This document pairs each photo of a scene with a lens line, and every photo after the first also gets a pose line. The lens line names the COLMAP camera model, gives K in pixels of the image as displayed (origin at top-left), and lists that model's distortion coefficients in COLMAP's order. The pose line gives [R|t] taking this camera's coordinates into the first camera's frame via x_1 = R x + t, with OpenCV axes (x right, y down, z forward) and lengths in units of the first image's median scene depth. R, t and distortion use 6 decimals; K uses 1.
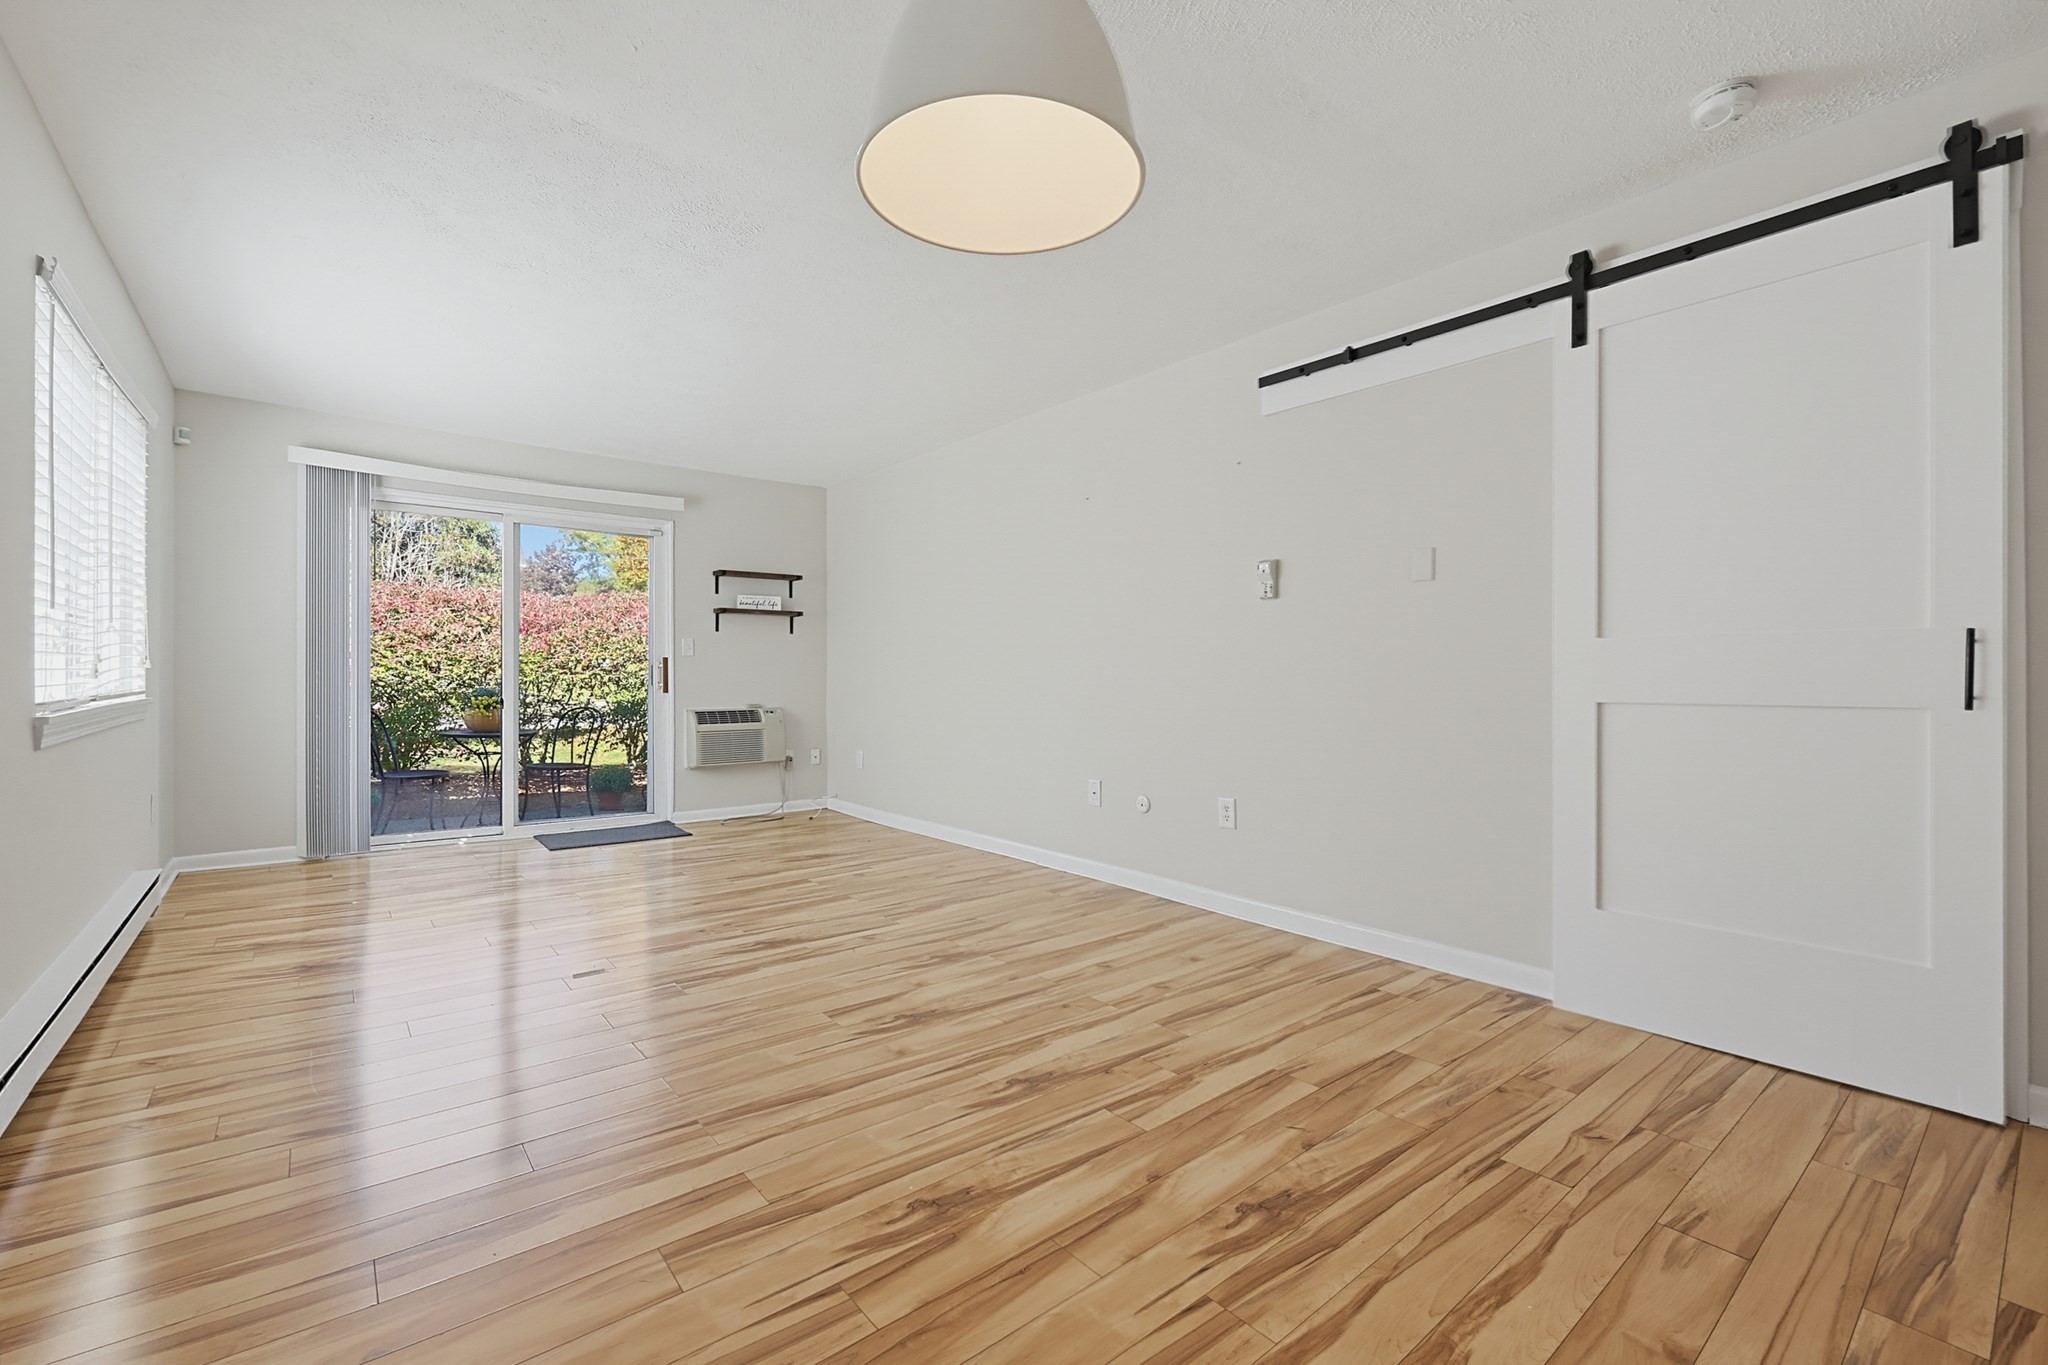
lens RADIAL K [[860.5, 0, 1031.0], [0, 860.5, 679.2], [0, 0, 1]] dist [-0.000989, -0.000071]
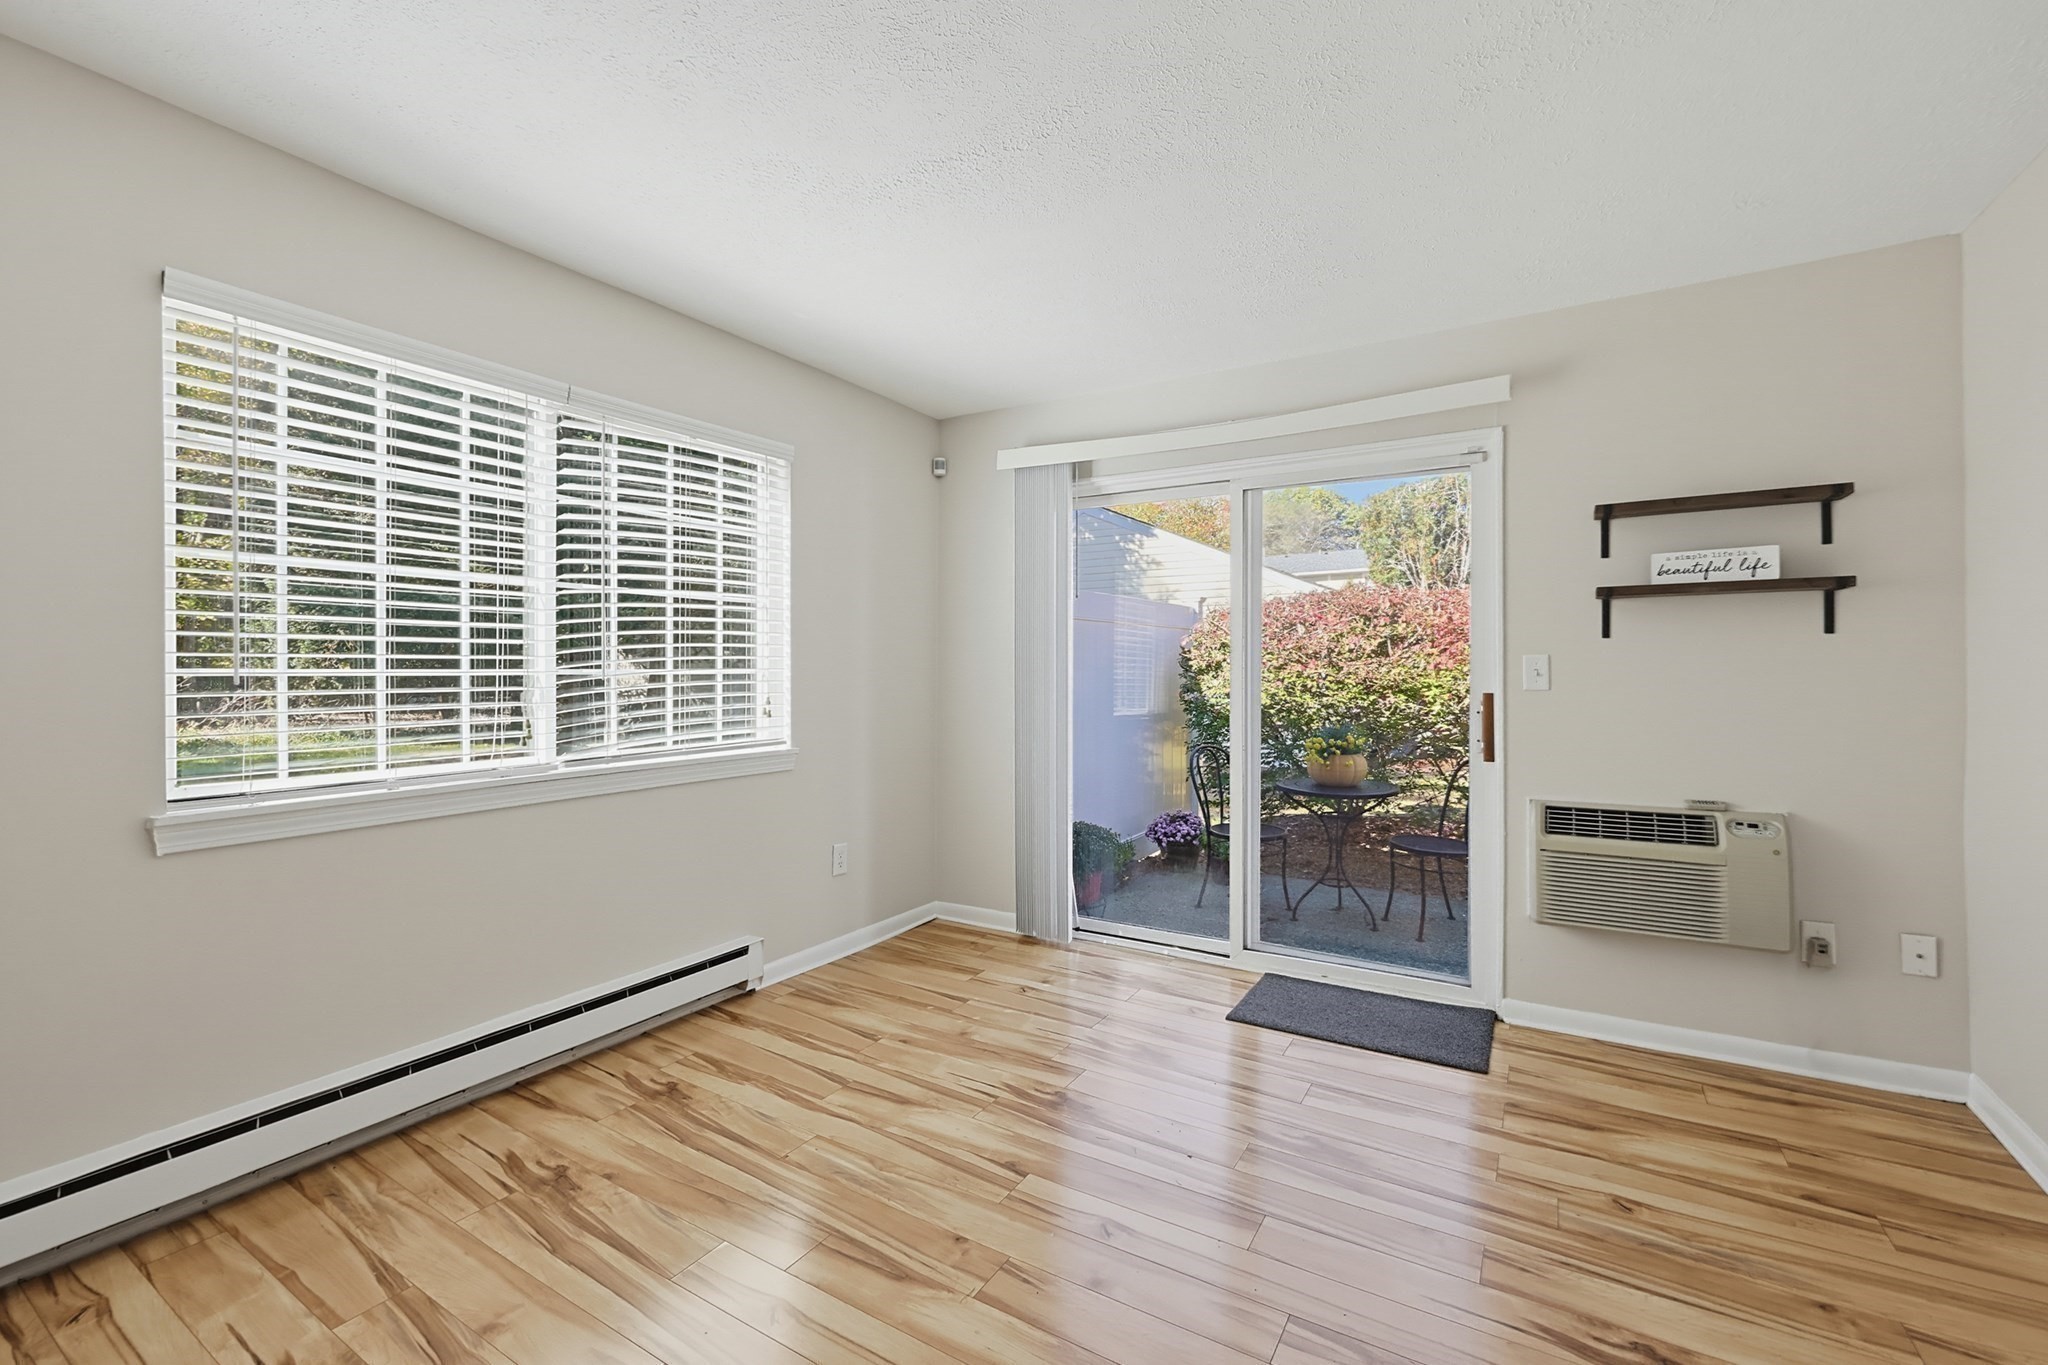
lens RADIAL K [[860.5, 0, 1010.2], [0, 860.5, 677.3], [0, 0, 1]] dist [-0.000989, -0.000071]
pose [[0.334853, 0.004339, -0.942260, -0.031837], [-0.001828, 0.999991, 0.003955, -0.035304], [0.942269, 0.000398, 0.334858, 0.537328]]
